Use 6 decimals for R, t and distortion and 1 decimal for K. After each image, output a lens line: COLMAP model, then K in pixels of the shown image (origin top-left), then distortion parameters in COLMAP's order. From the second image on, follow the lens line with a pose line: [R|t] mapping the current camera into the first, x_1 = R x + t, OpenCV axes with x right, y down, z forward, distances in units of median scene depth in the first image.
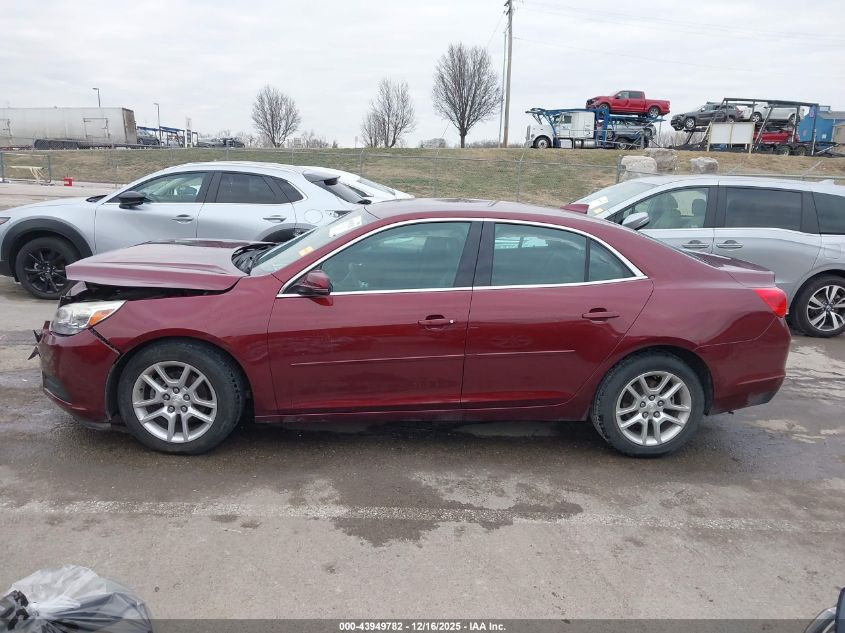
lens RADIAL K [[674.3, 0, 421.0], [0, 674.3, 310.9], [0, 0, 1]] dist [0.014751, -0.008996]
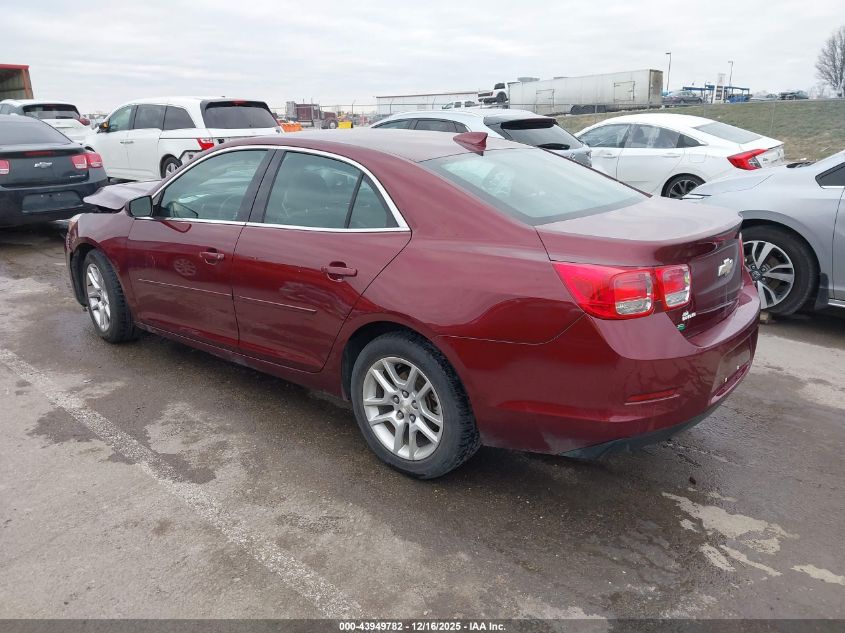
lens RADIAL K [[674.3, 0, 421.1], [0, 674.3, 313.7], [0, 0, 1]] dist [0.014751, -0.008996]
pose [[0.693752, 0.163938, -0.701307, 0.939511], [-0.125878, 0.986361, 0.106050, -0.041331], [0.709128, 0.014707, 0.704927, 0.551078]]
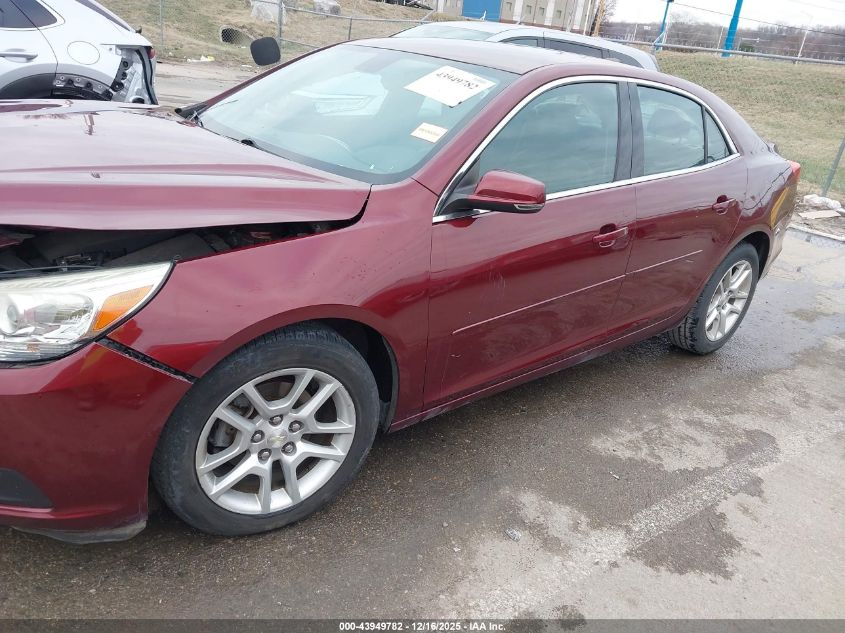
lens RADIAL K [[674.3, 0, 423.2], [0, 674.3, 313.7], [0, 0, 1]] dist [0.014751, -0.008996]
pose [[0.822167, -0.168050, 0.543876, -0.544675], [0.044052, 0.971349, 0.233540, -0.076950], [-0.567540, -0.168050, 0.806014, 0.545204]]
